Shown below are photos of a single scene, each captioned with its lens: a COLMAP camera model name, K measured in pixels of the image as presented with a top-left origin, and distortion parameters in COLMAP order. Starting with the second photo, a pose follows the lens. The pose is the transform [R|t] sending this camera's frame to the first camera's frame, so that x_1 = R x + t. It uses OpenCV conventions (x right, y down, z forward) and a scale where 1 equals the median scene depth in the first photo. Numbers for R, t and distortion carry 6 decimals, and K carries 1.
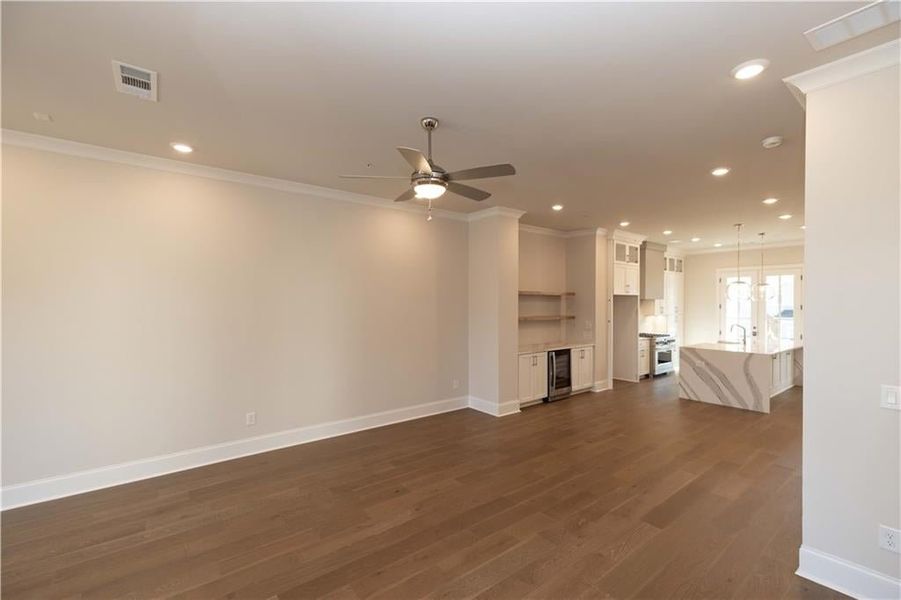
lens RADIAL K [[395.4, 0, 442.6], [0, 395.4, 302.7], [0, 0, 1]] dist [0.000334, 0.001119]
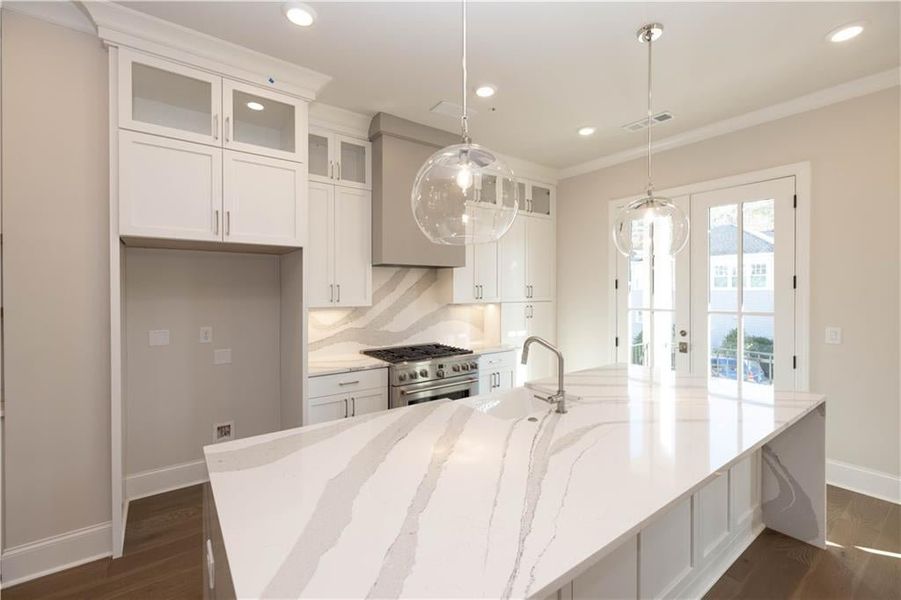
lens RADIAL K [[395.4, 0, 435.3], [0, 395.4, 295.0], [0, 0, 1]] dist [0.000334, 0.001119]
pose [[0.999590, -0.004136, -0.028344, 0.676760], [0.004237, 0.999985, 0.003506, 0.025445], [0.028329, -0.003625, 0.999592, 0.720126]]
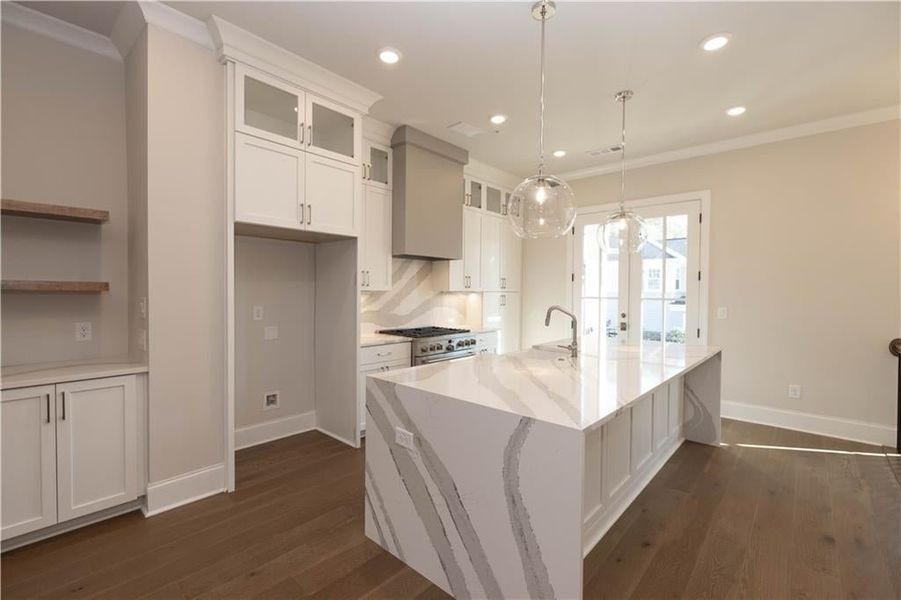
lens RADIAL K [[395.4, 0, 455.3], [0, 395.4, 300.1], [0, 0, 1]] dist [0.000334, 0.001119]
pose [[0.982027, -0.000957, 0.188737, 0.568140], [-0.002835, 0.999800, 0.019819, 0.042002], [-0.188718, -0.019998, 0.981828, 0.632849]]
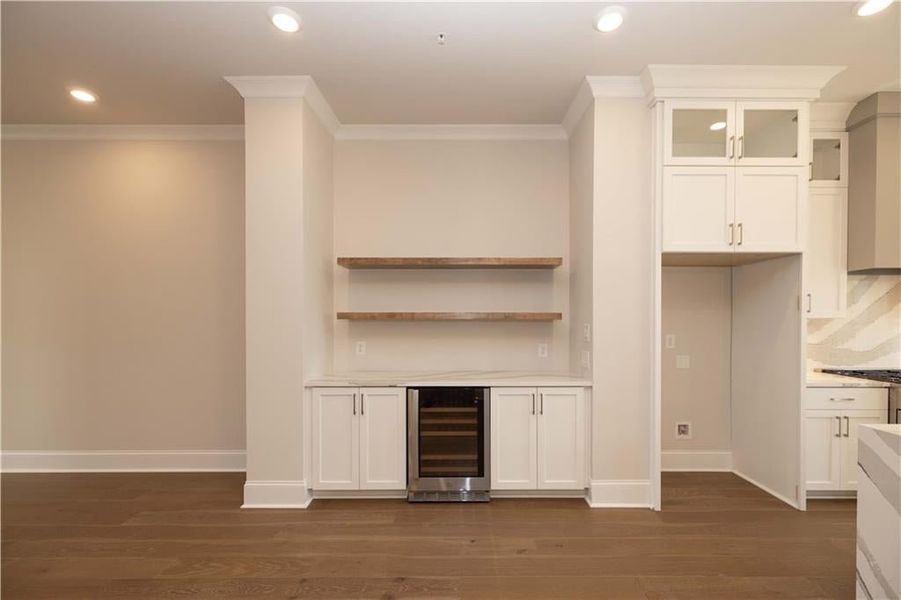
lens RADIAL K [[395.4, 0, 477.8], [0, 395.4, 325.2], [0, 0, 1]] dist [0.000334, 0.001119]
pose [[0.795079, 0.004808, -0.606487, 0.528644], [-0.000202, 0.999971, 0.007663, 0.044798], [0.606507, -0.005970, 0.795056, 0.619481]]
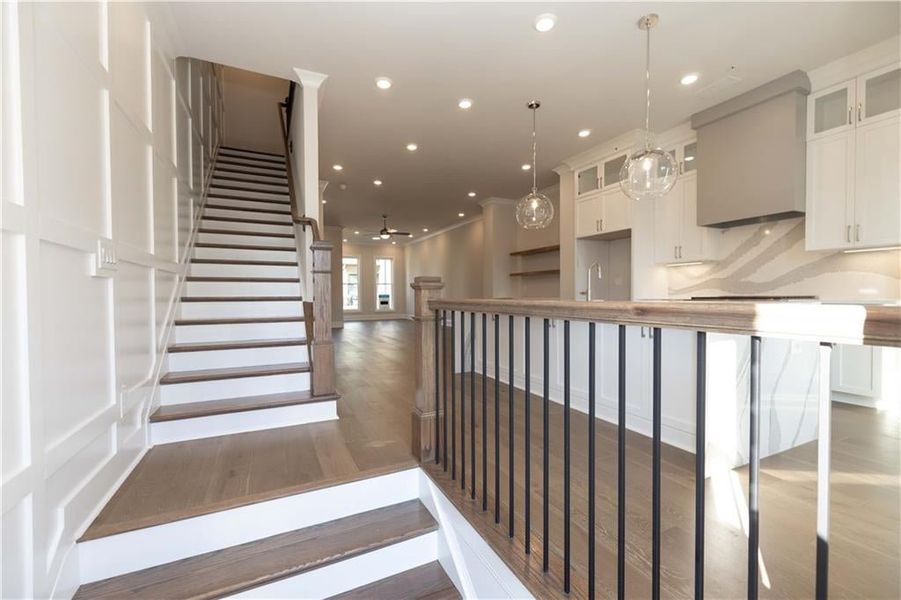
lens RADIAL K [[395.4, 0, 459.6], [0, 395.4, 298.9], [0, 0, 1]] dist [0.000334, 0.001119]
pose [[-0.210313, 0.011311, -0.977569, 1.300359], [0.006214, 0.999928, 0.010232, 0.095365], [0.977614, -0.003922, -0.210368, 0.953777]]
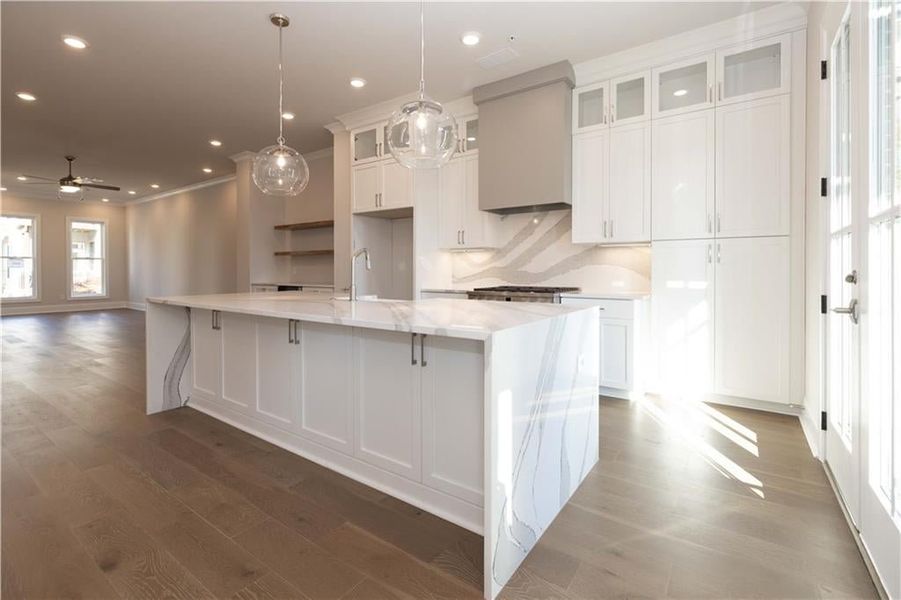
lens RADIAL K [[395.4, 0, 476.3], [0, 395.4, 276.4], [0, 0, 1]] dist [0.000334, 0.001119]
pose [[0.323001, 0.019653, -0.946195, 1.147265], [0.004251, 0.999744, 0.022216, 0.071346], [0.946389, -0.011199, 0.322834, 1.001024]]
